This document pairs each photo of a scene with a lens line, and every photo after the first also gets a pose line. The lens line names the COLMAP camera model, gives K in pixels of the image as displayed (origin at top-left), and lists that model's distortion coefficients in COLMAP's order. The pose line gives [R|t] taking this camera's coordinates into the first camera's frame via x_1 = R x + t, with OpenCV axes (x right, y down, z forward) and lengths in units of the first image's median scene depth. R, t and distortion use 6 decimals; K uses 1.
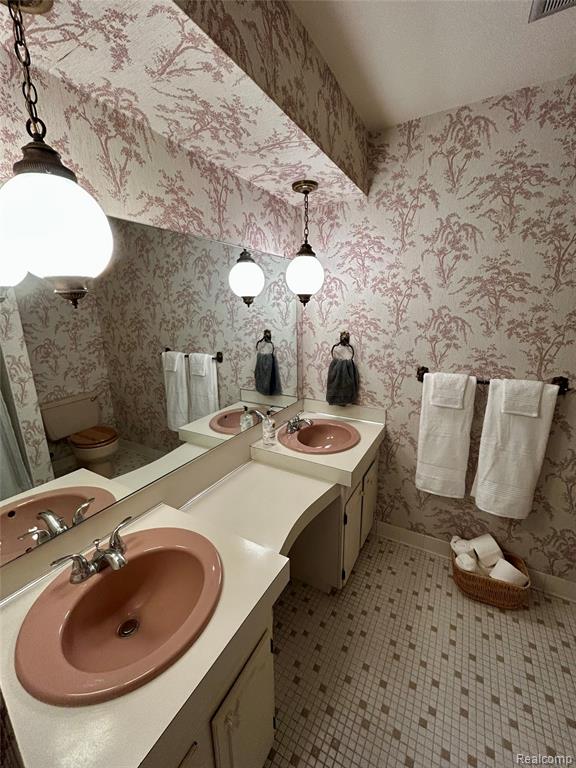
lens RADIAL K [[311.8, 0, 288.6], [0, 311.8, 381.9], [0, 0, 1]] dist [-0.001691, 0.000505]
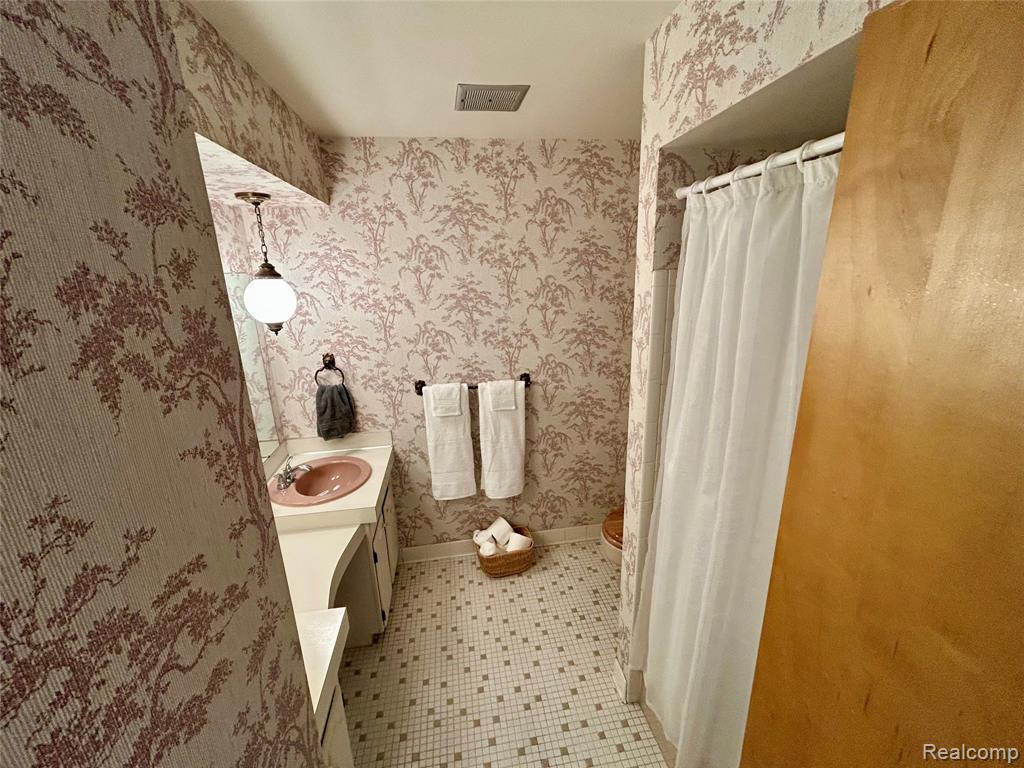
lens RADIAL K [[415.7, 0, 512.4], [0, 415.7, 384.1], [0, 0, 1]] dist [-0.001691, 0.000505]
pose [[0.779619, -0.177381, 0.600609, -0.149642], [0.164166, 0.983396, 0.077337, -0.098713], [-0.604354, 0.038307, 0.795794, -0.257607]]
